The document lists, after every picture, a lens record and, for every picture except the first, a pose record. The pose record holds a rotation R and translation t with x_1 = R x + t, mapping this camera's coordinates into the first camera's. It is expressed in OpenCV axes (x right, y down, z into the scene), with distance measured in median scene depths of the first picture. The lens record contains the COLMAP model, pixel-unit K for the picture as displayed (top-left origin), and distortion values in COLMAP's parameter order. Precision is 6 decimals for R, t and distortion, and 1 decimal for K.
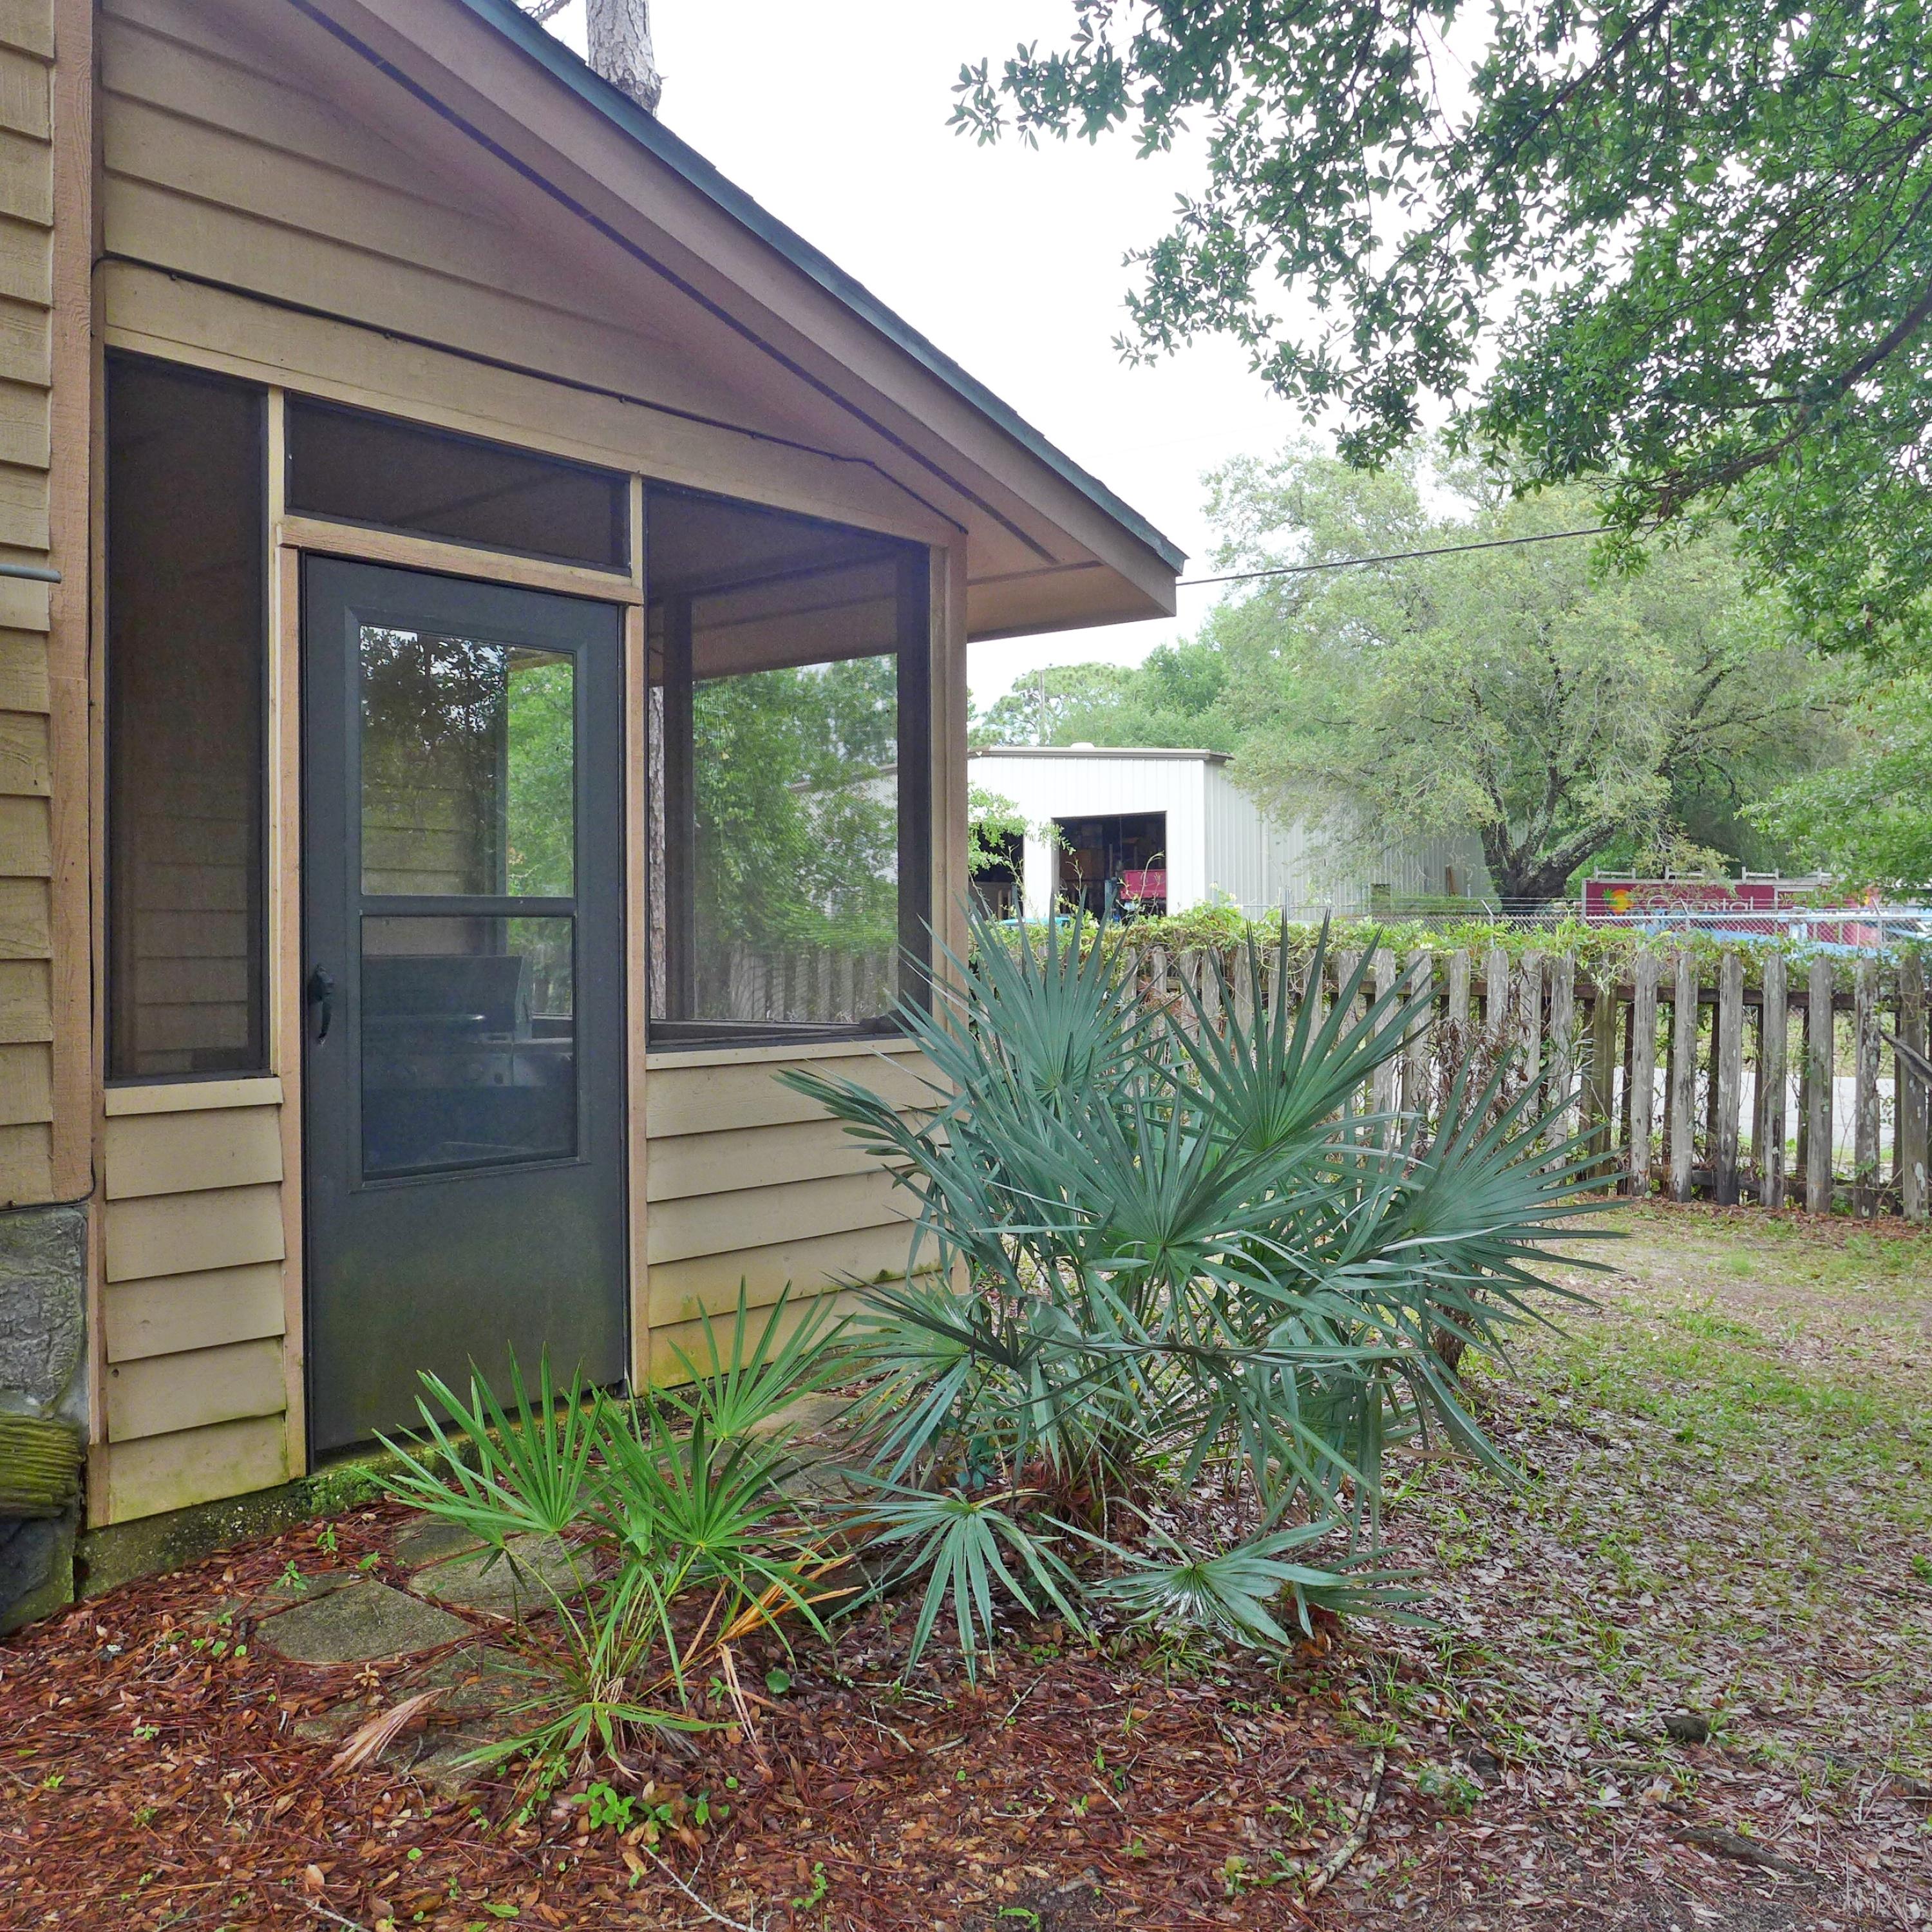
lens RADIAL K [[1853.6, 0, 967.0], [0, 1853.6, 969.2], [0, 0, 1]] dist [-0.039329, 0.000000]
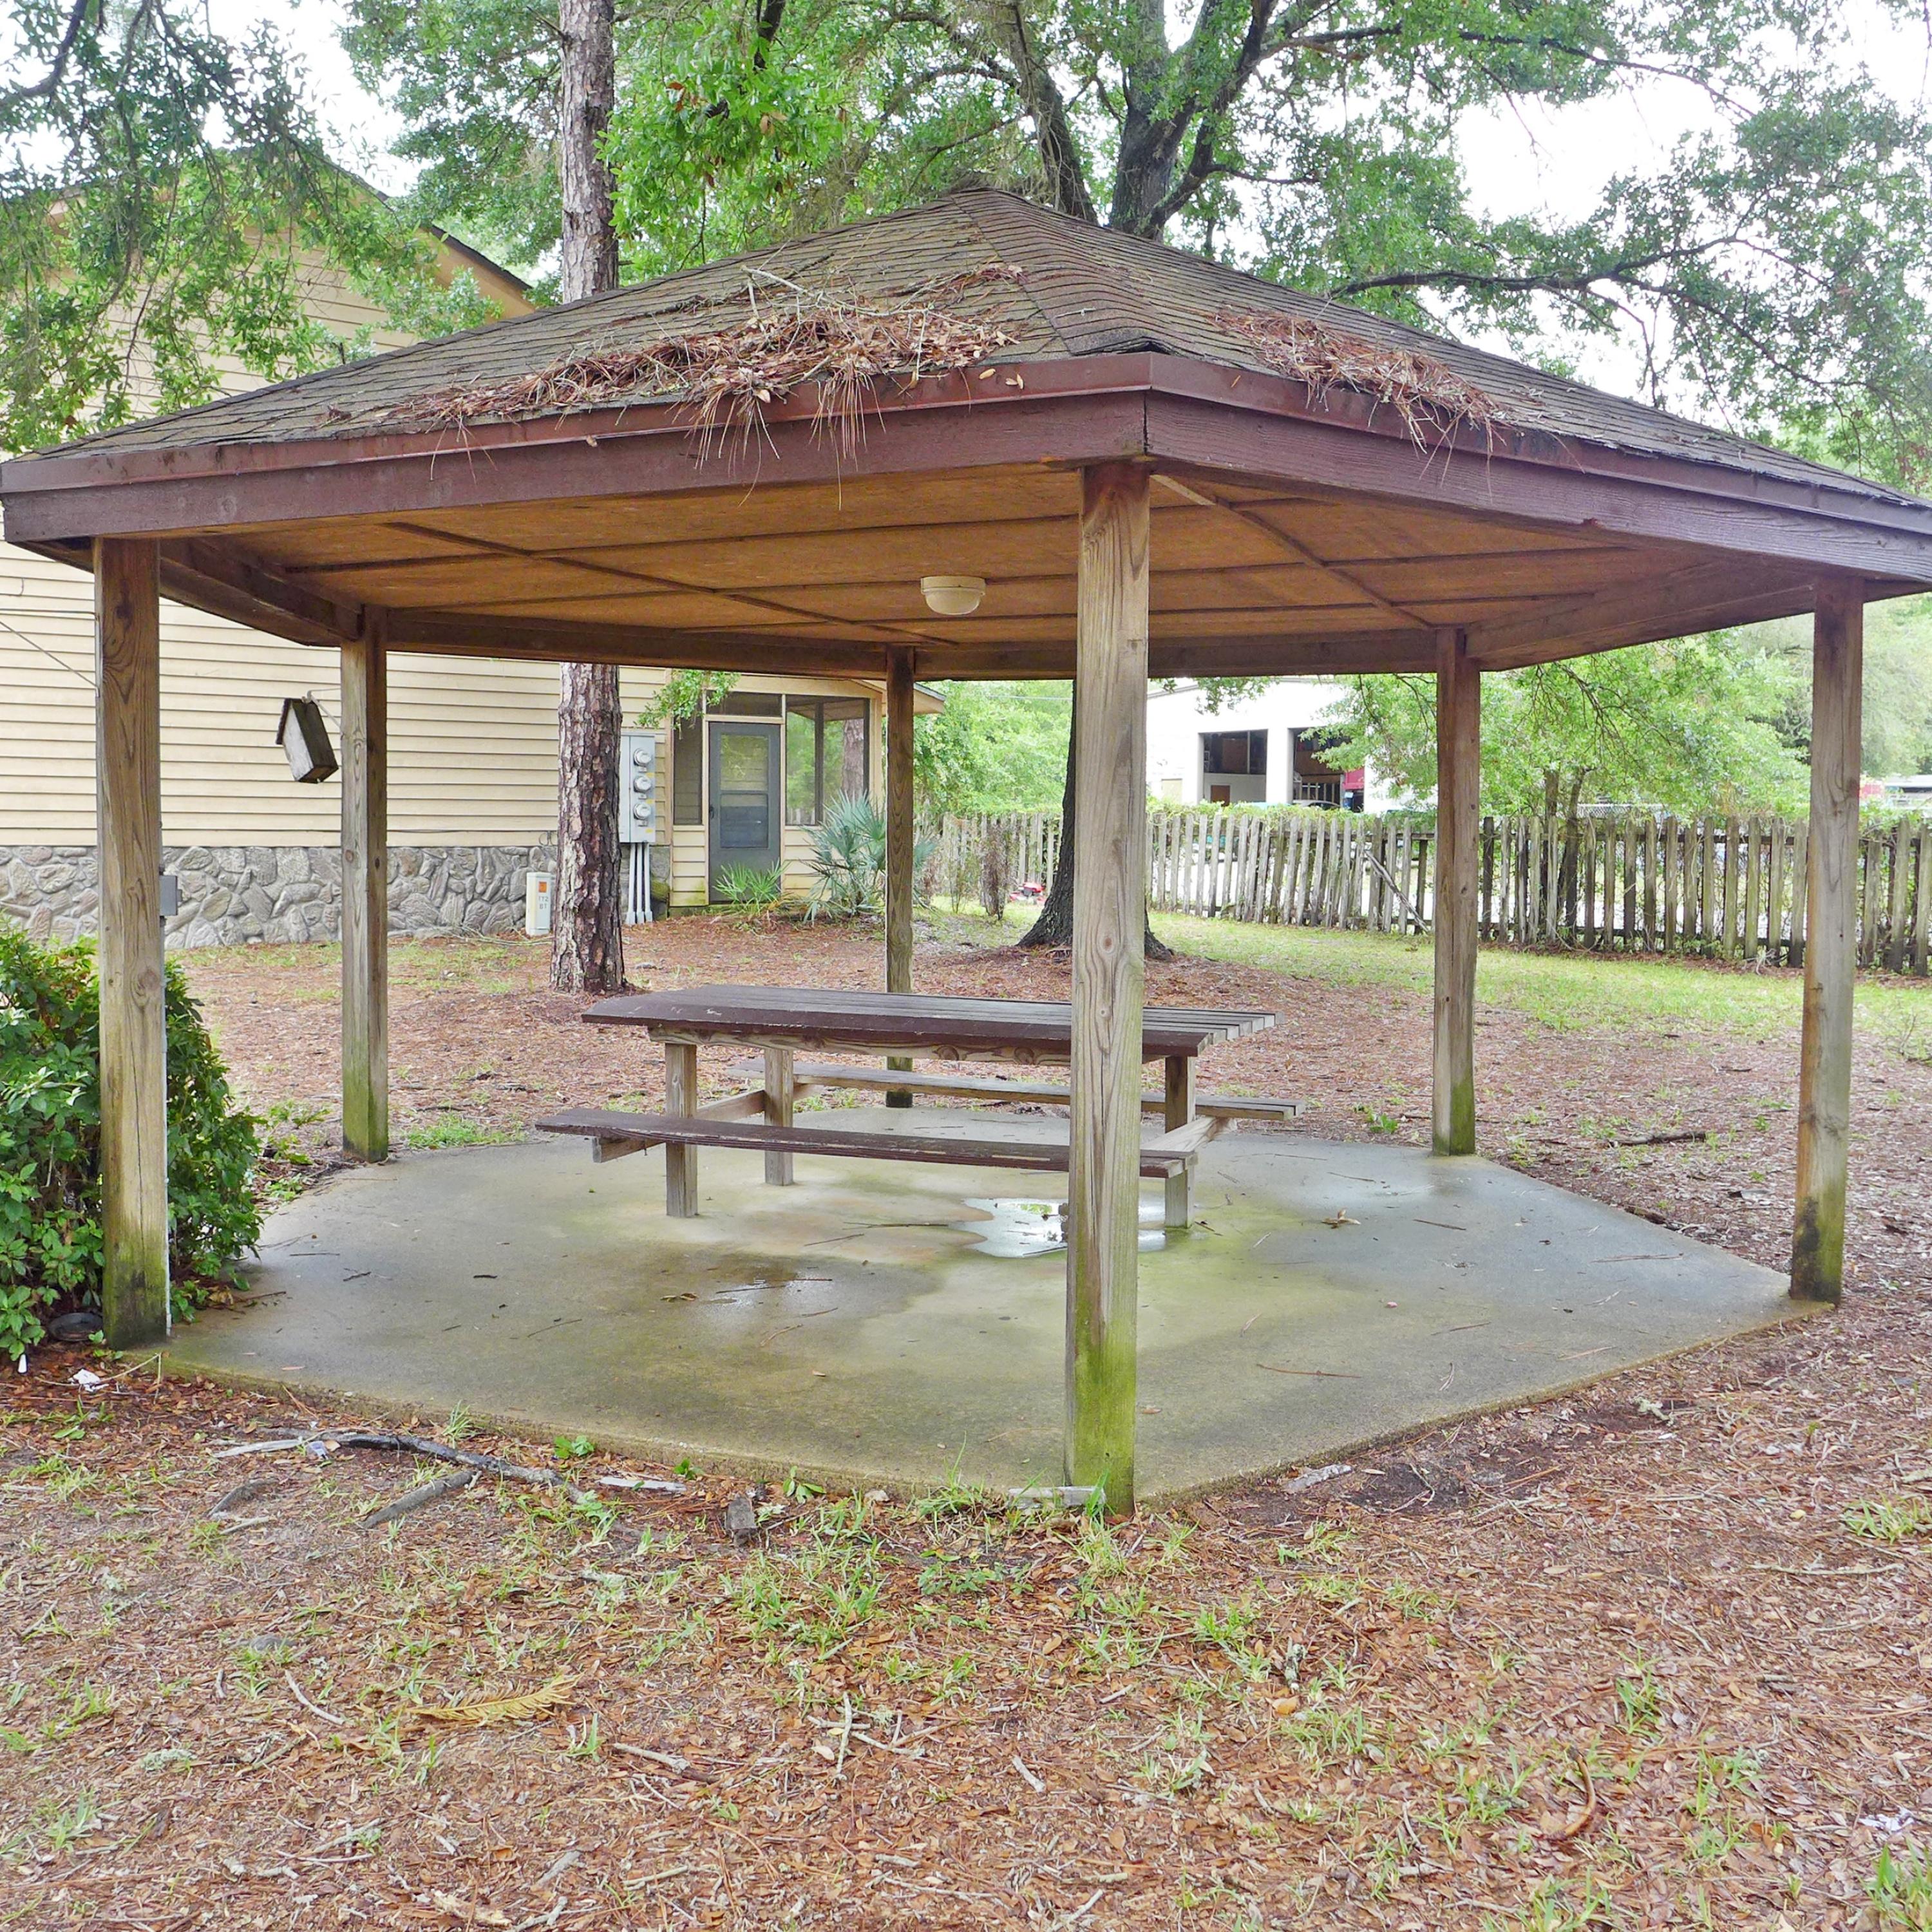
lens RADIAL K [[1853.6, 0, 964.4], [0, 1853.6, 961.3], [0, 0, 1]] dist [-0.039329, 0.000000]
pose [[0.971829, 0.033346, -0.233317, 1.491331], [-0.019855, 0.998005, 0.059938, 0.108359], [0.234850, -0.053618, 0.970552, -3.718261]]
